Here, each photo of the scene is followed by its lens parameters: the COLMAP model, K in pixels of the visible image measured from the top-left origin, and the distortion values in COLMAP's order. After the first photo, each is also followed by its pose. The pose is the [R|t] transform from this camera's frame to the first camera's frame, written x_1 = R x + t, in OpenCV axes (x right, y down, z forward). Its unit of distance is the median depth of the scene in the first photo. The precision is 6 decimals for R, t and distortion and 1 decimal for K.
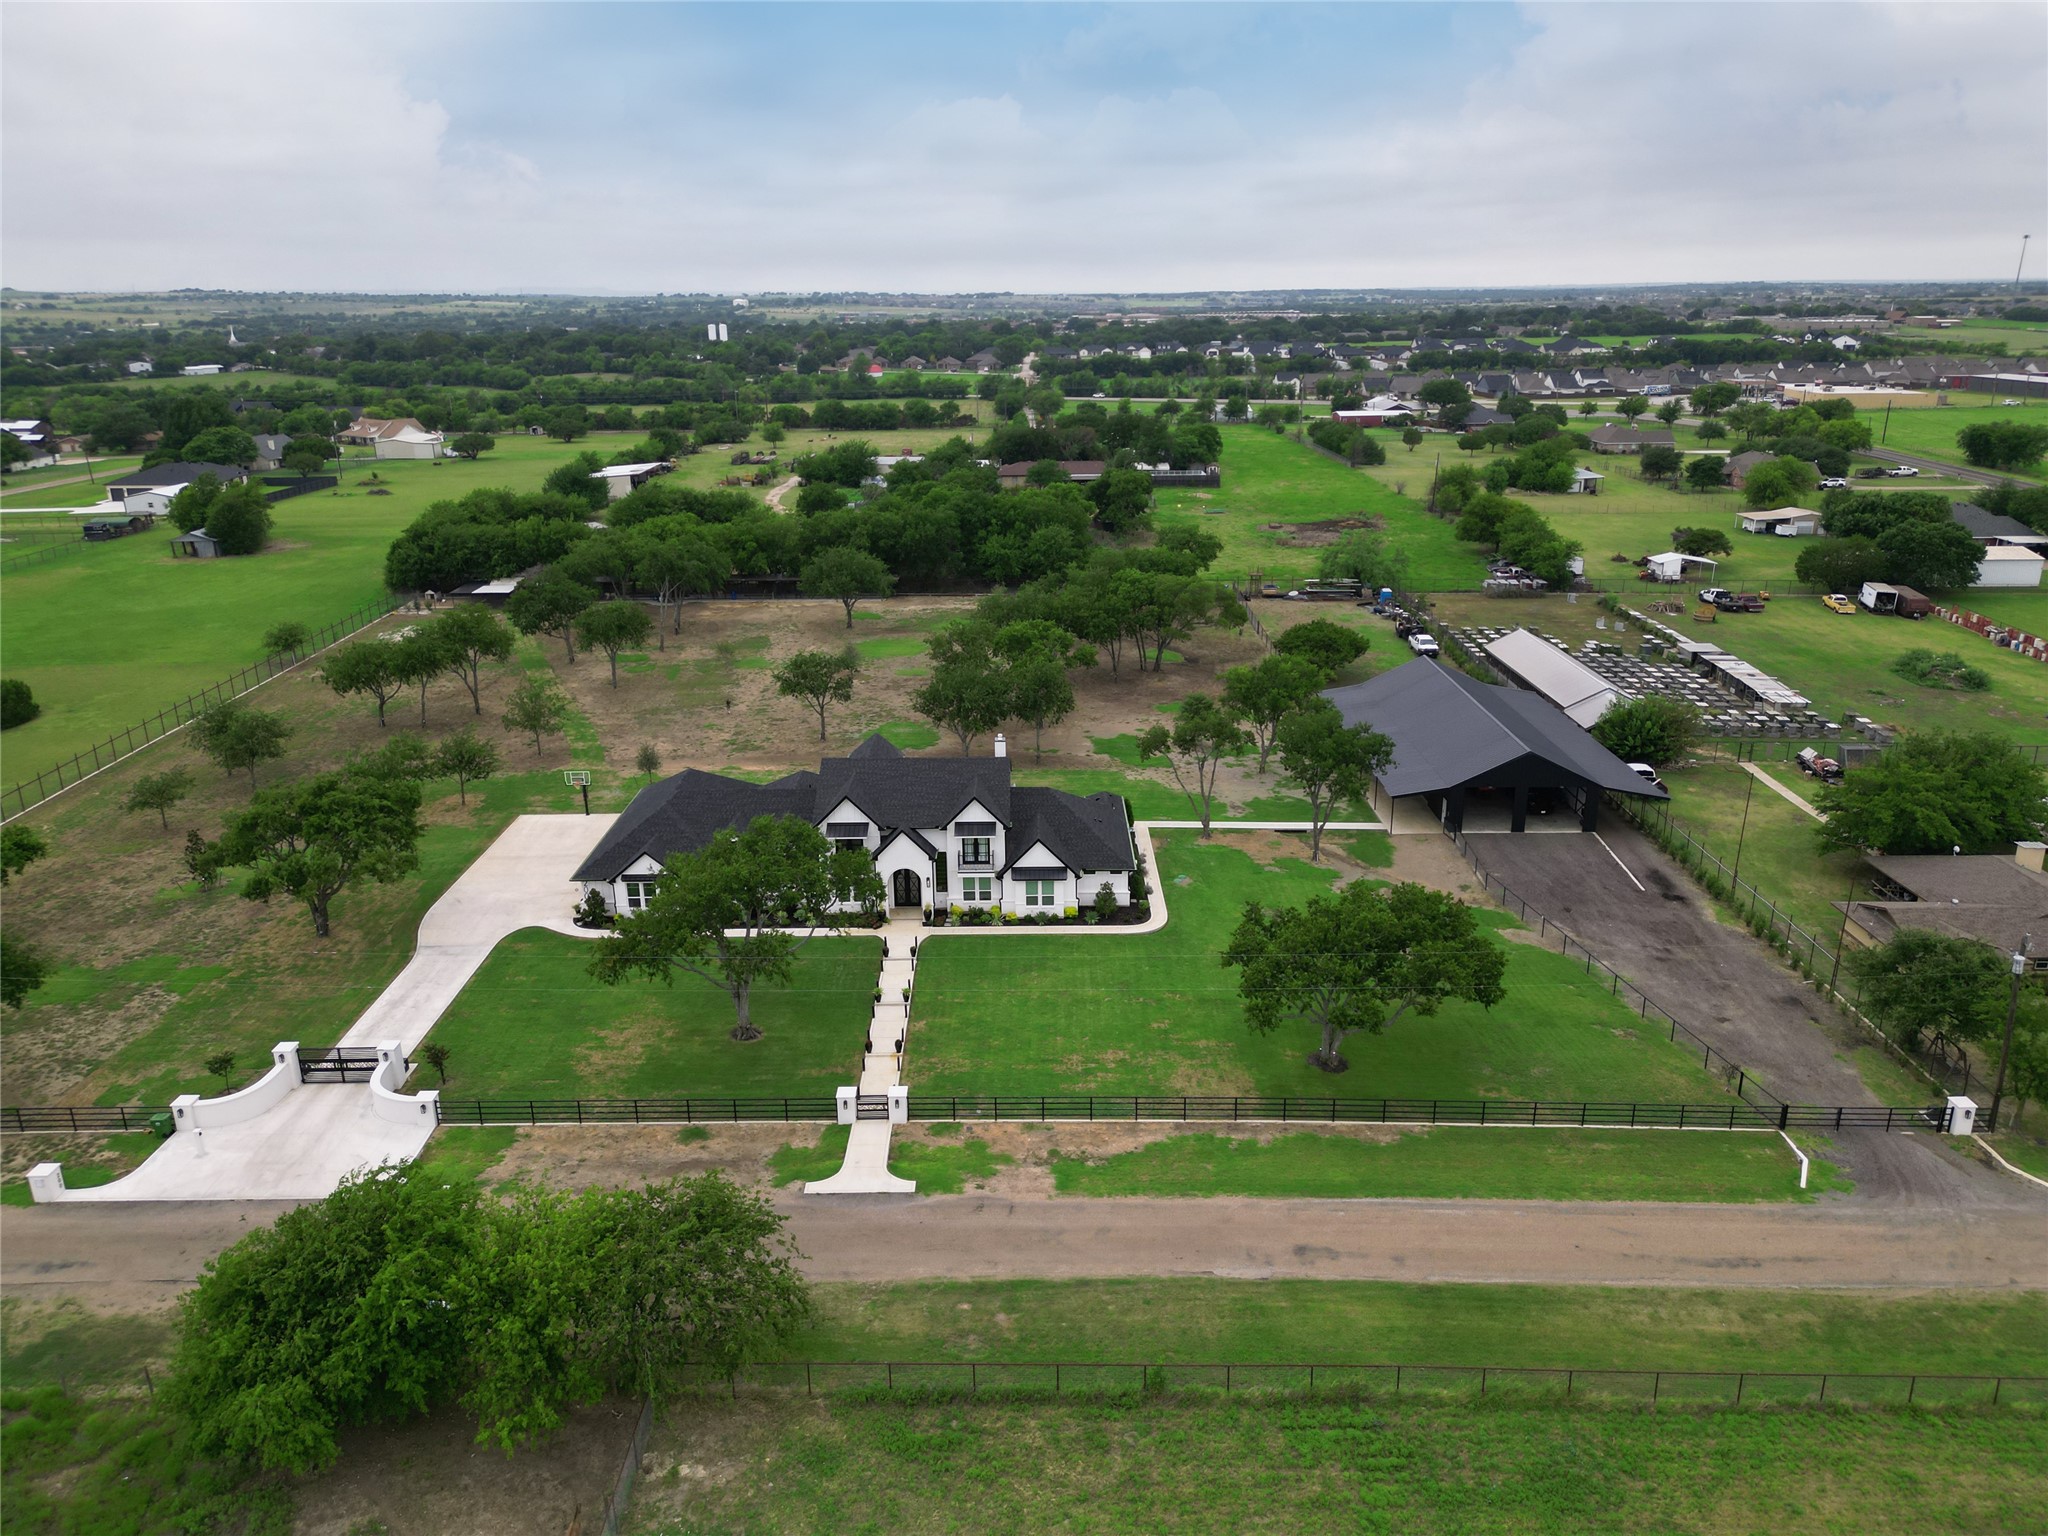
lens RADIAL K [[1457.1, 0, 1028.8], [0, 1457.1, 769.1], [0, 0, 1]] dist [0.010772, -0.001483]
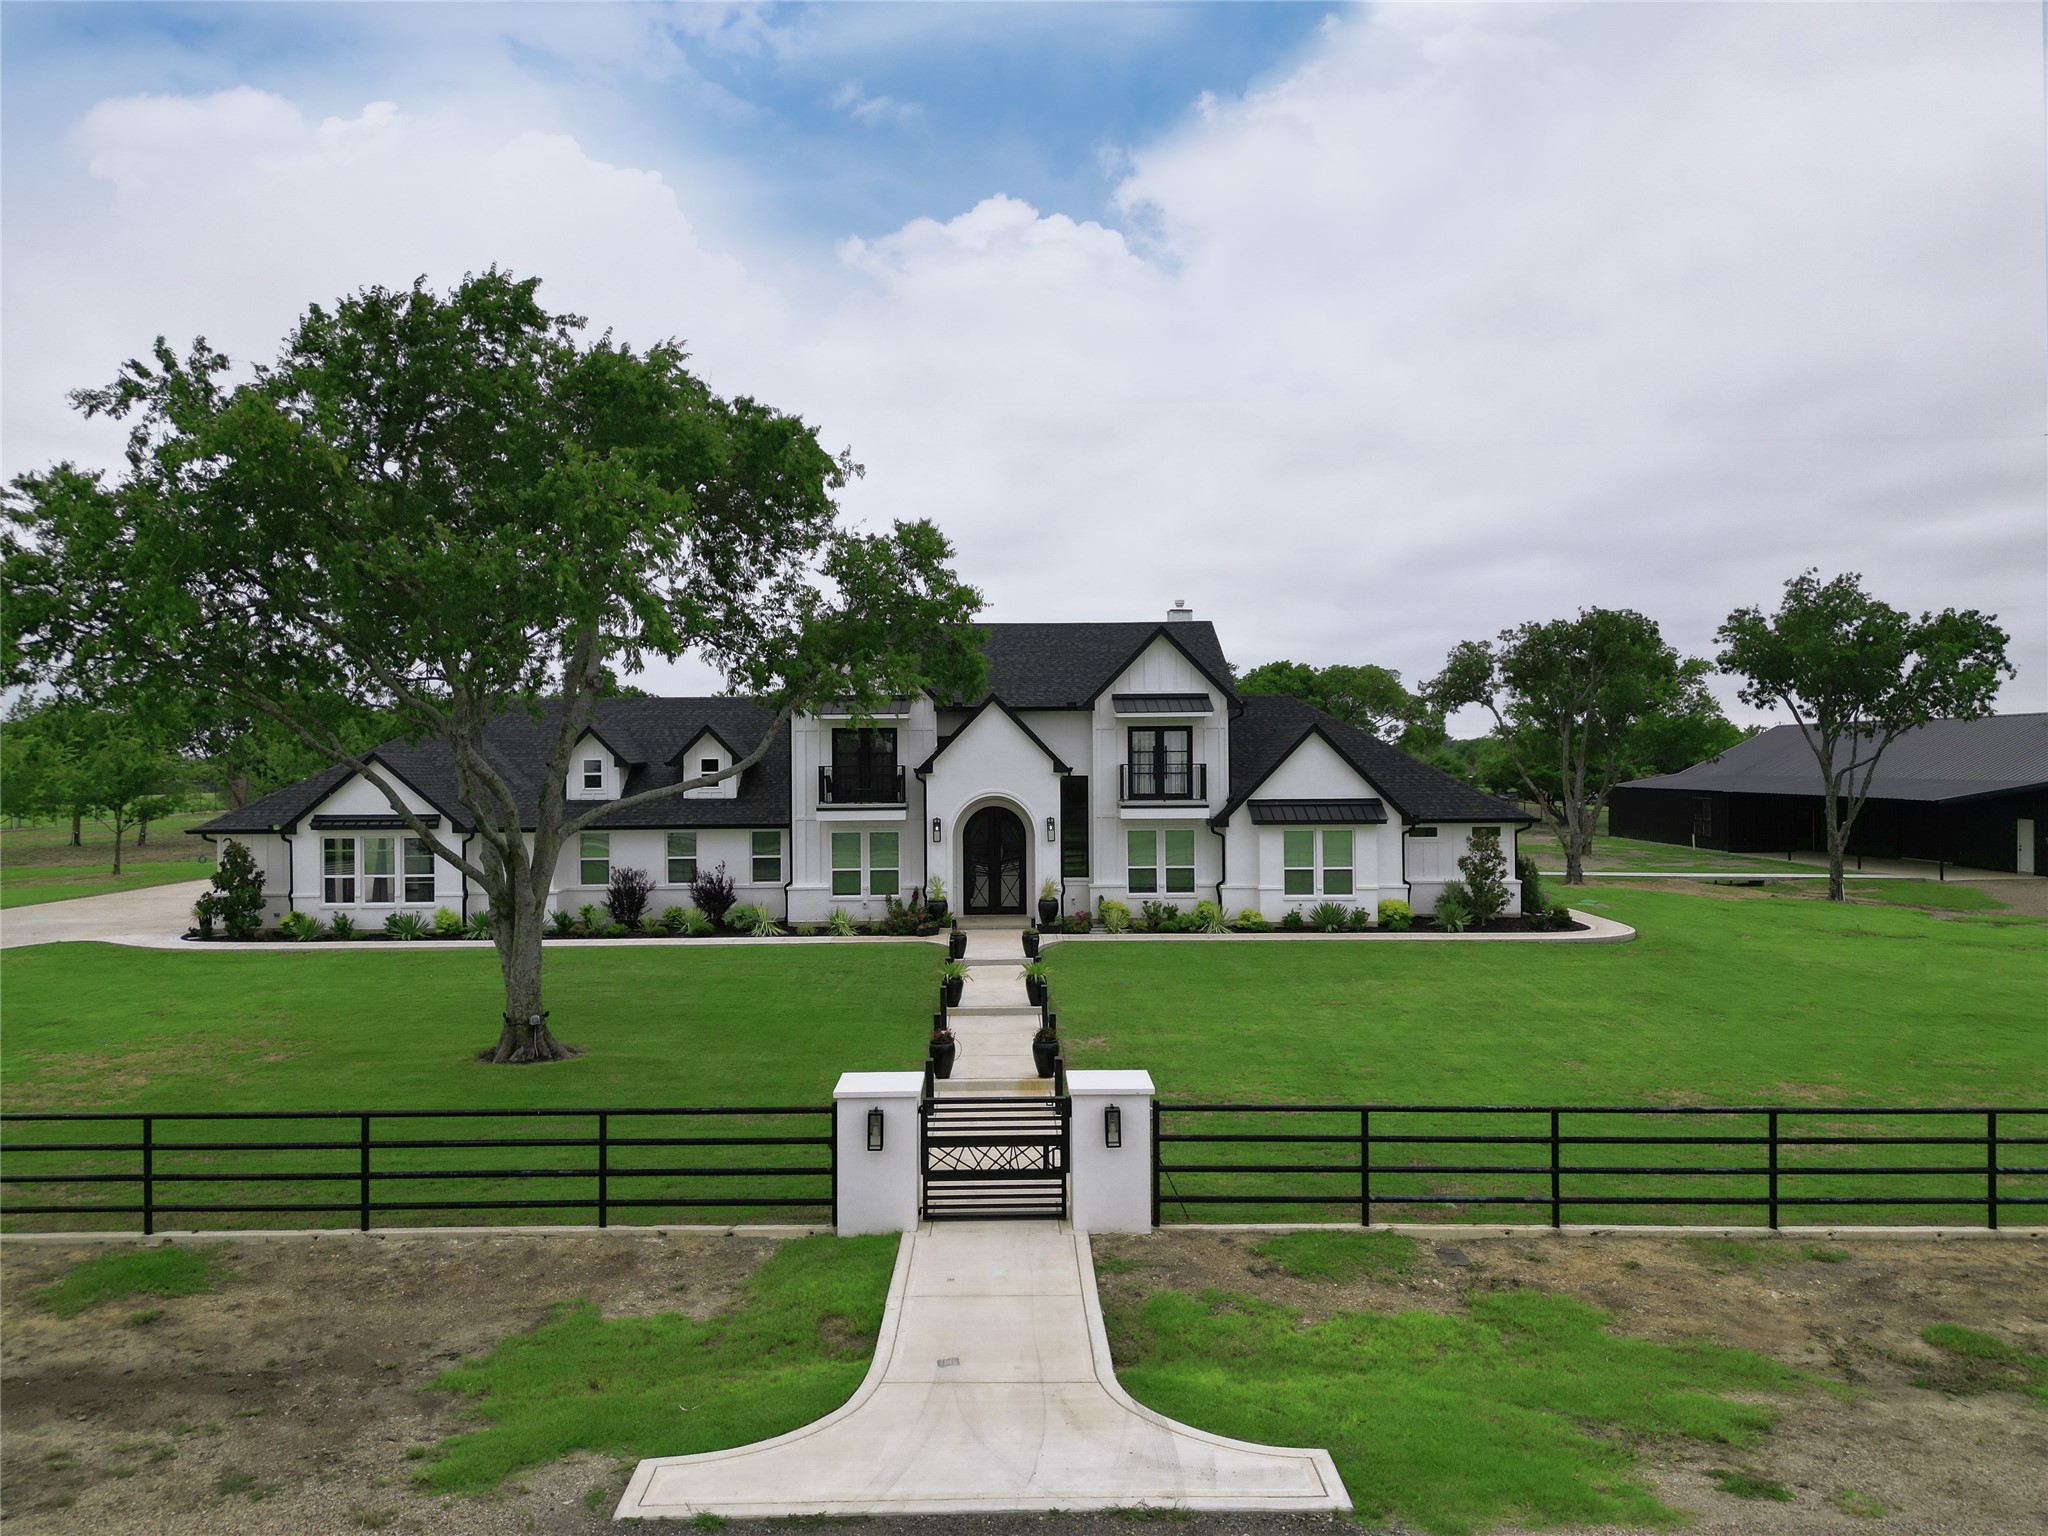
lens RADIAL K [[1457.1, 0, 1013.3], [0, 1457.1, 766.9], [0, 0, 1]] dist [0.010772, -0.001483]
pose [[0.999966, 0.004115, 0.007202, -0.082477], [-0.001657, 0.949886, -0.312593, 0.189904], [-0.008128, 0.312570, 0.949860, 0.599651]]
